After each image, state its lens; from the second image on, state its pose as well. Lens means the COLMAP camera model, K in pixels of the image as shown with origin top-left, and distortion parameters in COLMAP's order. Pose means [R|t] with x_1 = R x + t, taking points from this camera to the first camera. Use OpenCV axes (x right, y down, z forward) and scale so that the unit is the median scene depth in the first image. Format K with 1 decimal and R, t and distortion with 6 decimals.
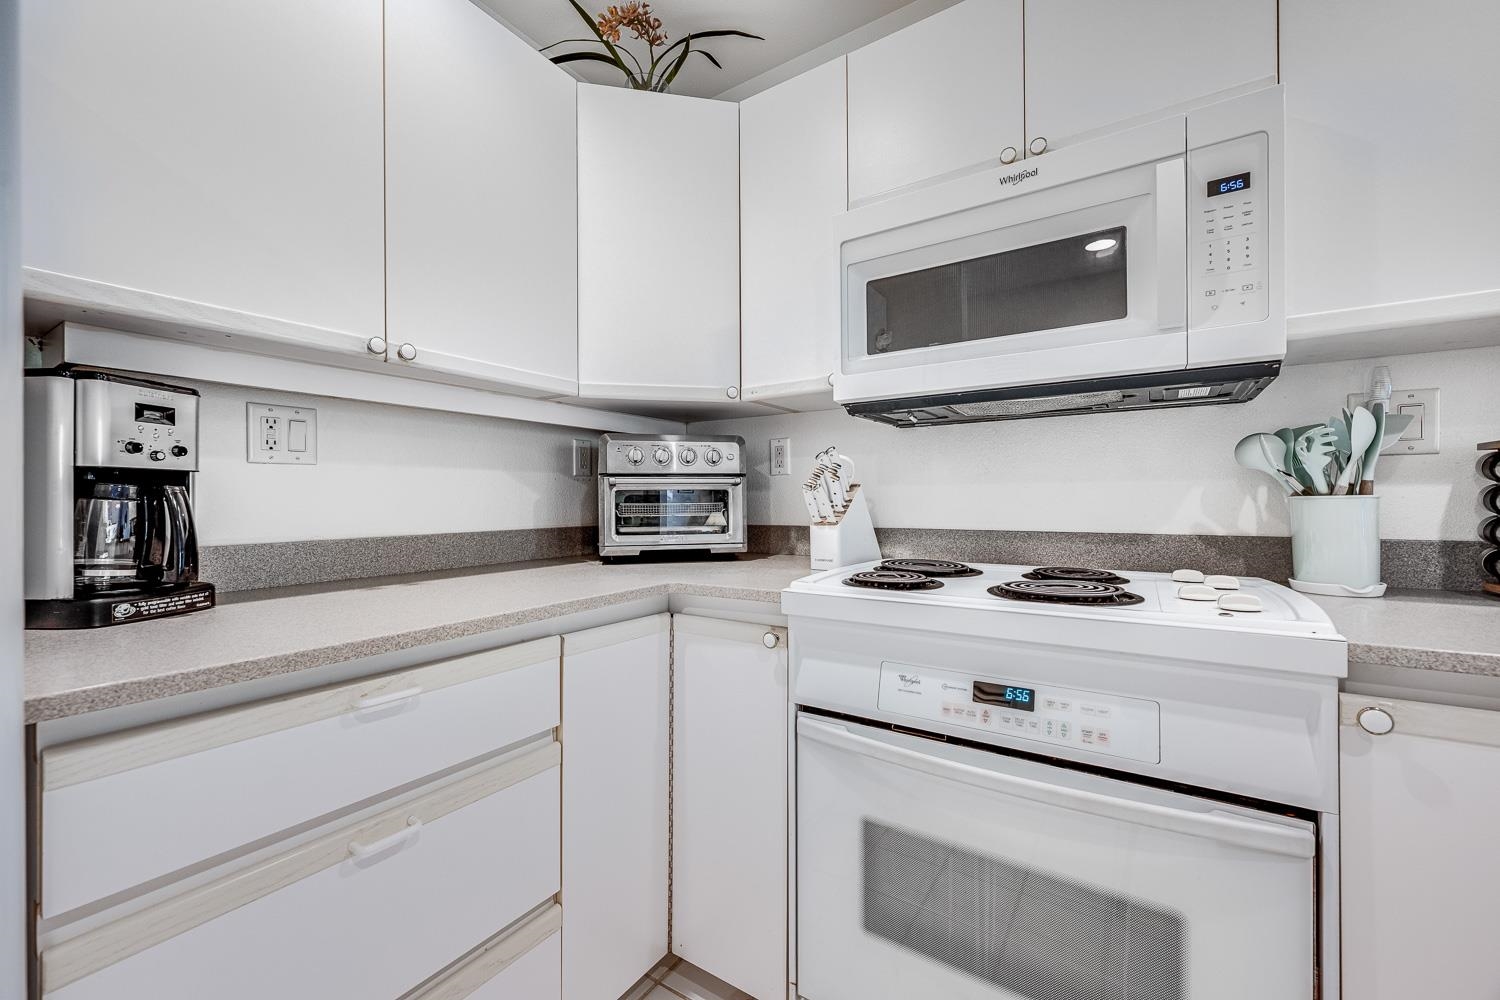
lens RADIAL K [[603.2, 0, 751.0], [0, 603.2, 499.4], [0, 0, 1]] dist [-0.001837, -0.000087]
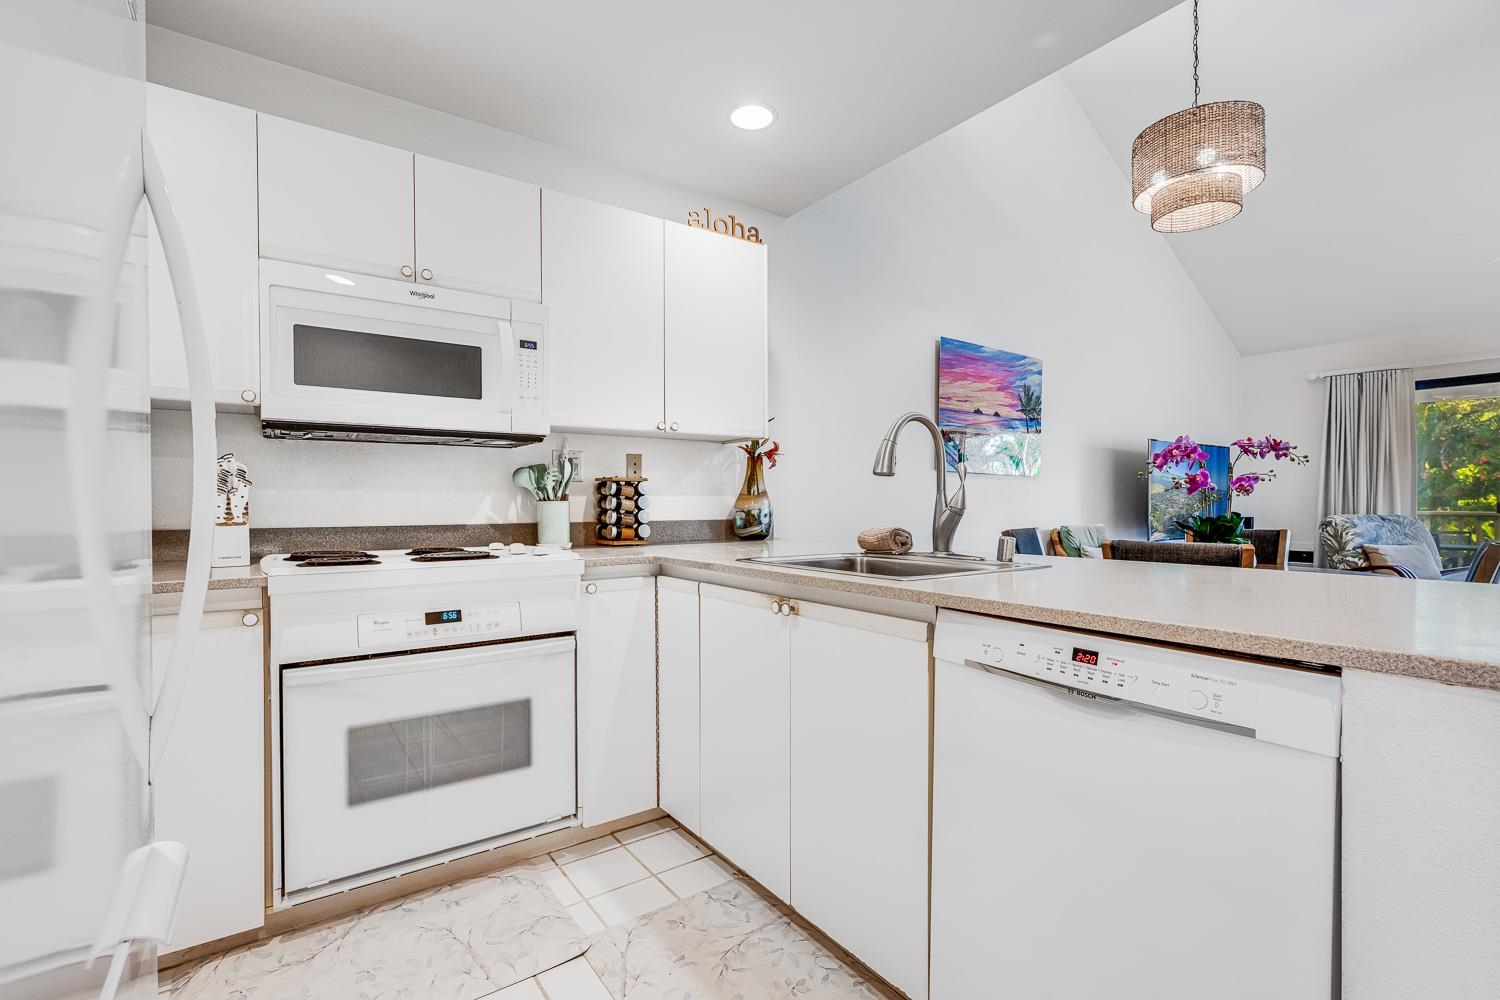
lens RADIAL K [[685.6, 0, 749.8], [0, 685.6, 512.7], [0, 0, 1]] dist [0.005555, 0.001083]
pose [[0.356019, -0.010263, 0.934422, -0.966263], [0.000609, 0.999942, 0.010751, 0.008842], [-0.934479, -0.003258, 0.356005, -0.445368]]
